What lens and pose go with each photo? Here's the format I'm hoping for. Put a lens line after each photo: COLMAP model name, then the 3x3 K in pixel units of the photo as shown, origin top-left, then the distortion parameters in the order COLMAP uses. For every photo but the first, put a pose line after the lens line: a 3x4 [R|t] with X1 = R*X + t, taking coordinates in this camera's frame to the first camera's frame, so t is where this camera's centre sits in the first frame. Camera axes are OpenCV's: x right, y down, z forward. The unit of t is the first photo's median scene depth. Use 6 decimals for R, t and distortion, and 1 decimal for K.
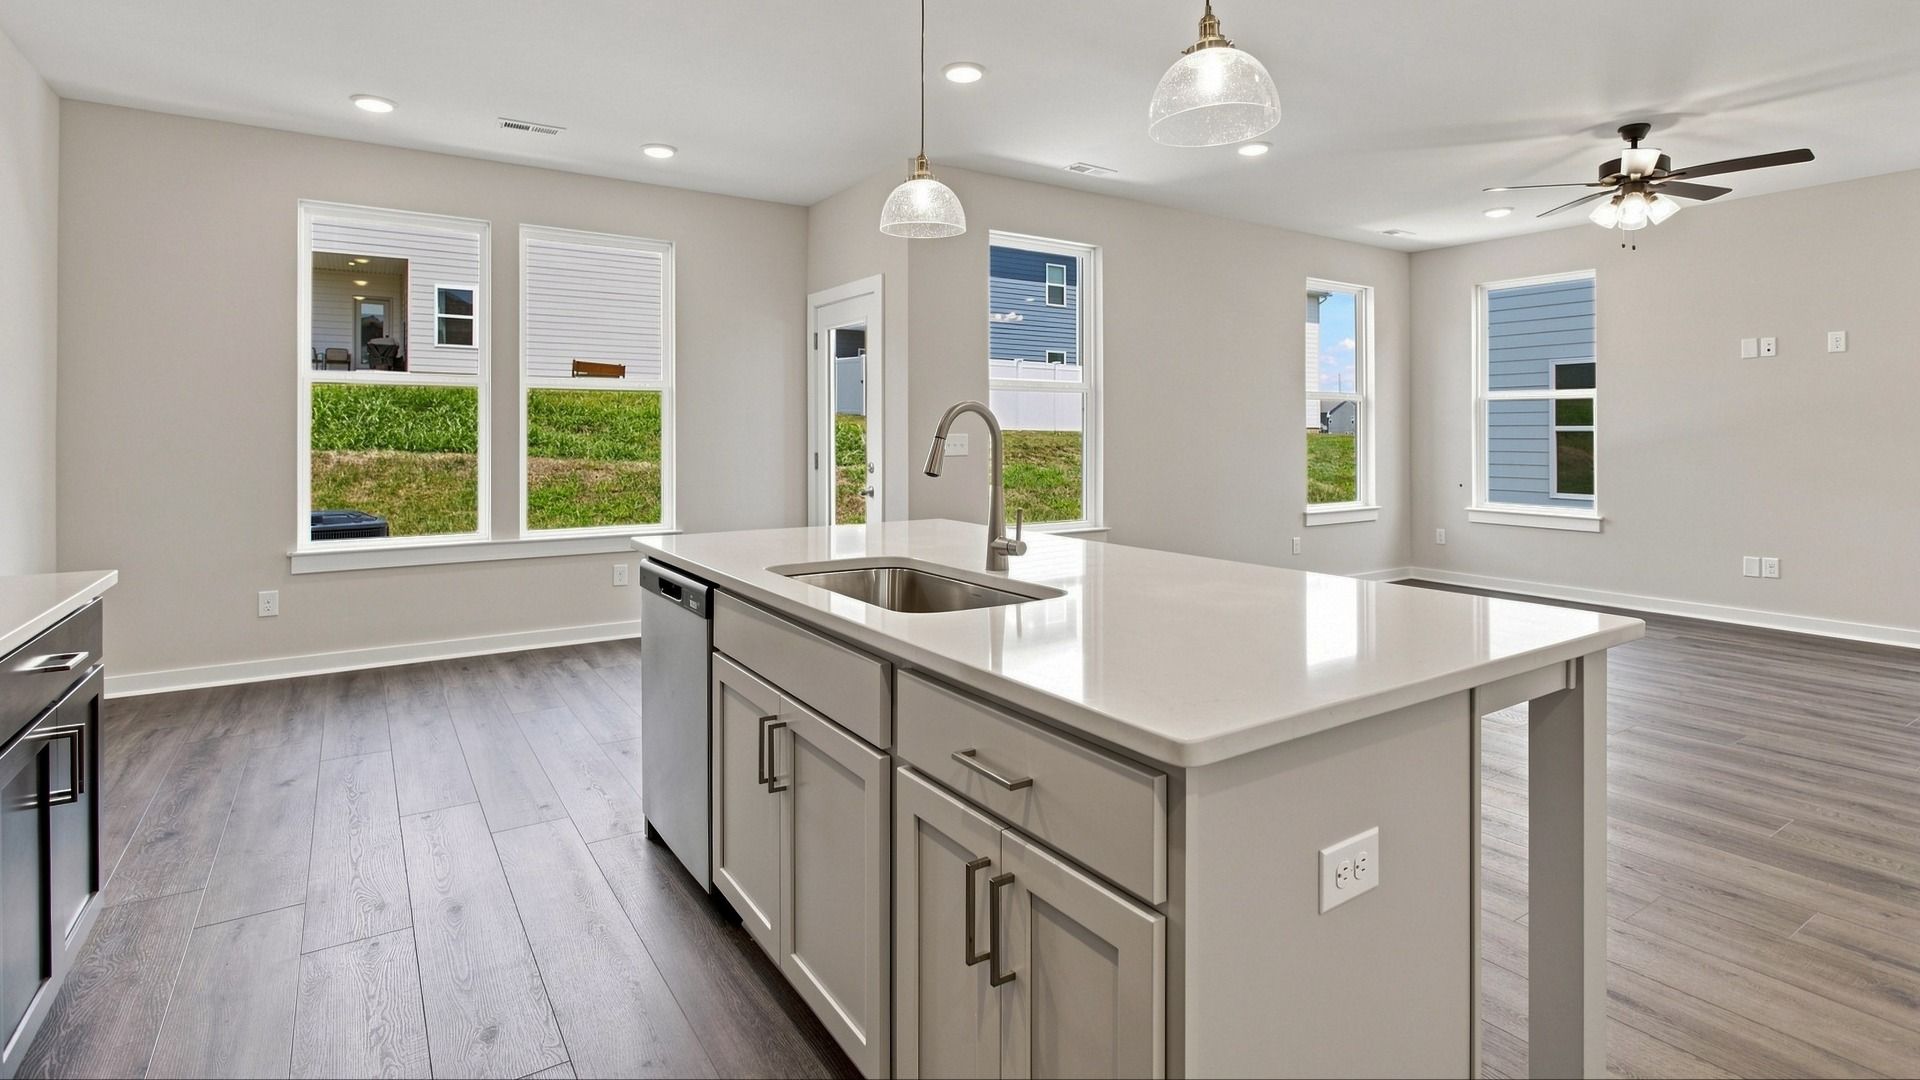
lens RADIAL K [[924.1, 0, 957.8], [0, 924.1, 429.2], [0, 0, 1]] dist [-0.003128, -0.000783]
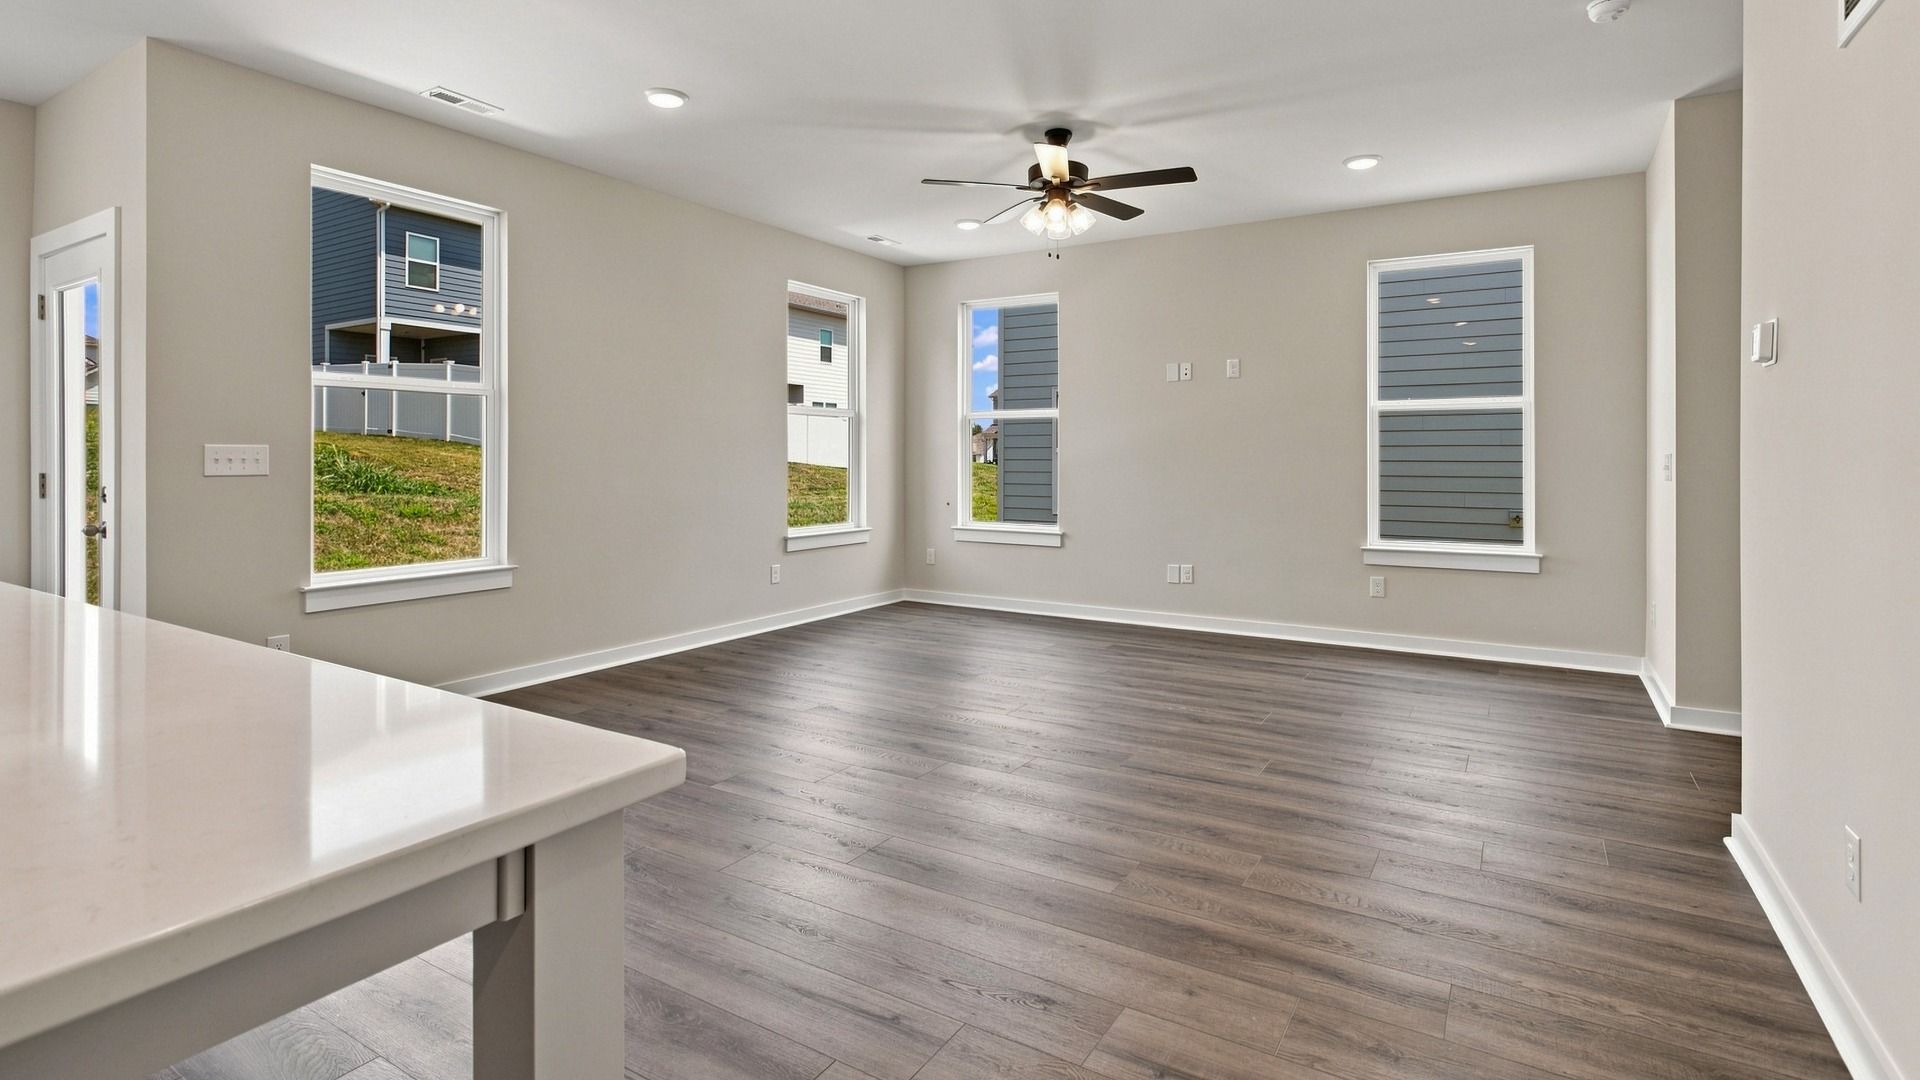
lens RADIAL K [[918.2, 0, 956.2], [0, 918.2, 456.0], [0, 0, 1]] dist [-0.013773, -0.000502]
pose [[0.909279, 0.002334, 0.416180, 0.218497], [-0.002818, 0.999996, 0.000549, 0.013328], [-0.416177, -0.001672, 0.909282, 0.151911]]
